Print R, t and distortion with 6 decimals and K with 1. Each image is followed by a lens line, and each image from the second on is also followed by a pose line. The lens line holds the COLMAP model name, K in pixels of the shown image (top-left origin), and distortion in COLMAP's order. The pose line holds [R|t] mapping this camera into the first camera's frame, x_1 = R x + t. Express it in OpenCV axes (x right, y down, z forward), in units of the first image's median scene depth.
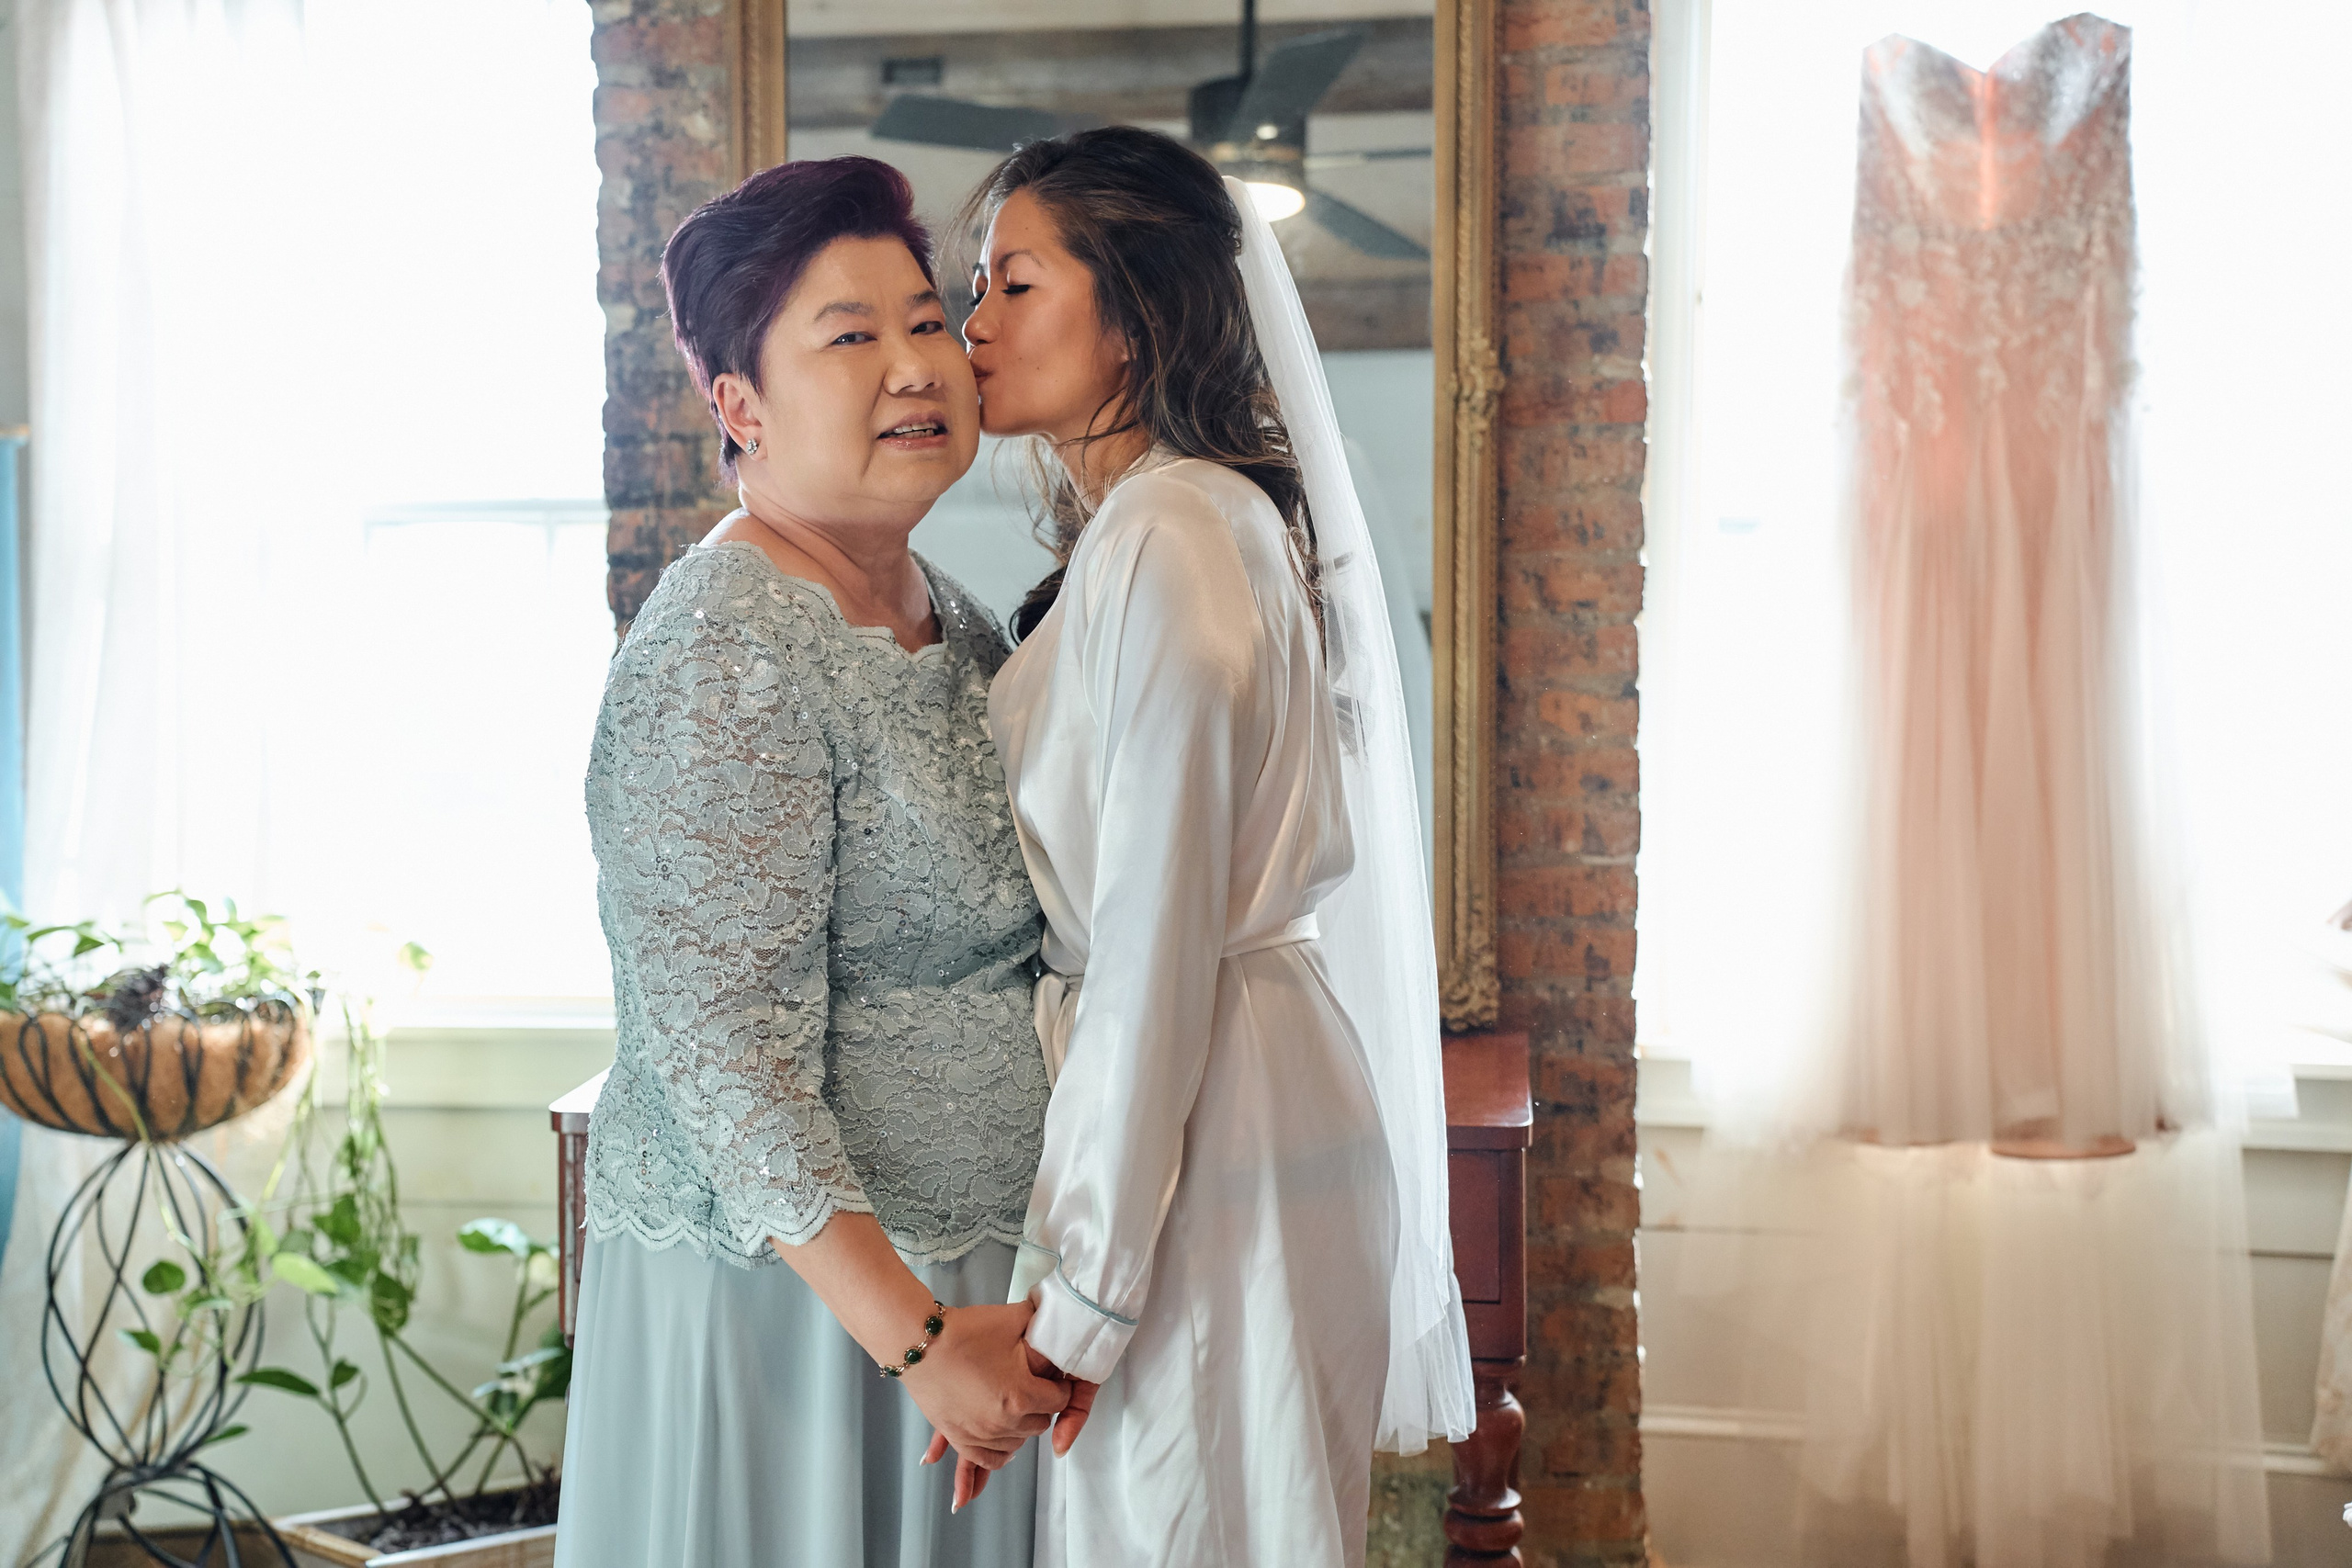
lens RADIAL K [[2964.2, 0, 1164.2], [0, 2964.2, 776.4], [0, 0, 1]] dist [0.161560, 0.072597]
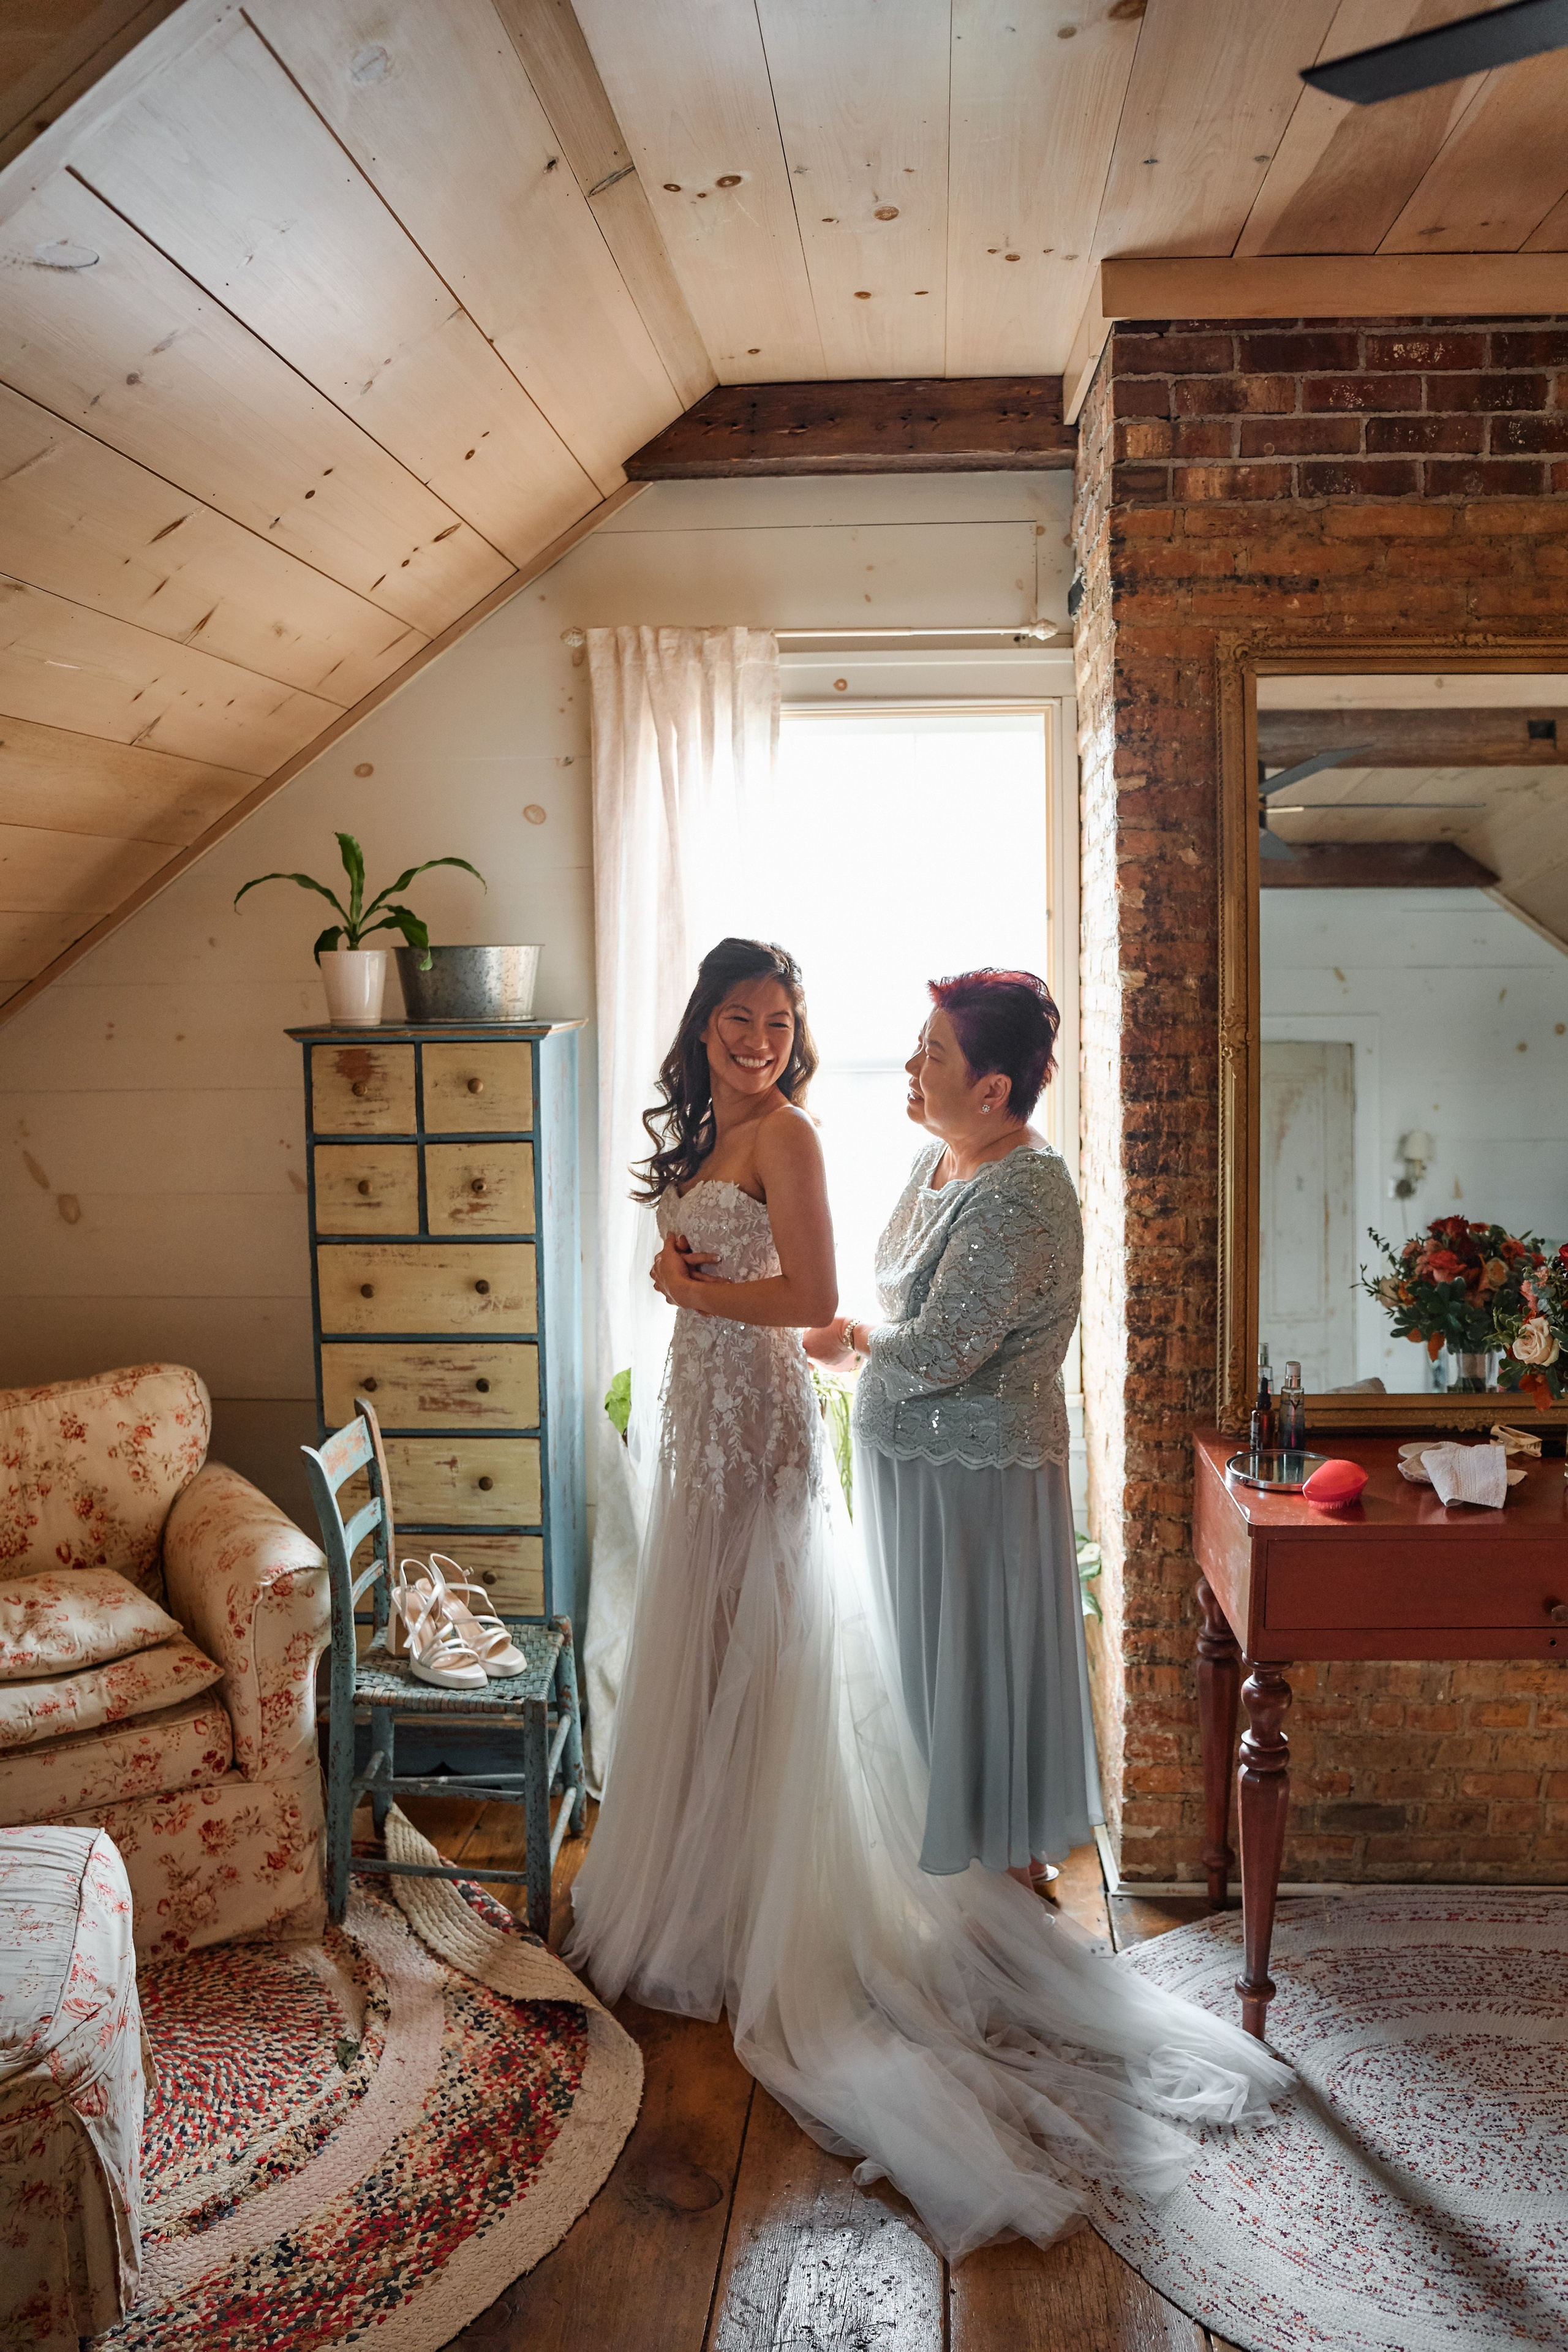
lens RADIAL K [[1899.9, 0, 793.8], [0, 1899.9, 1188.4], [0, 0, 1]] dist [-0.107382, 0.063768]
pose [[0.997537, -0.016404, 0.068199, -0.439278], [0.012528, 0.998302, 0.056882, -0.106618], [-0.069016, -0.055887, 0.996049, 0.038081]]
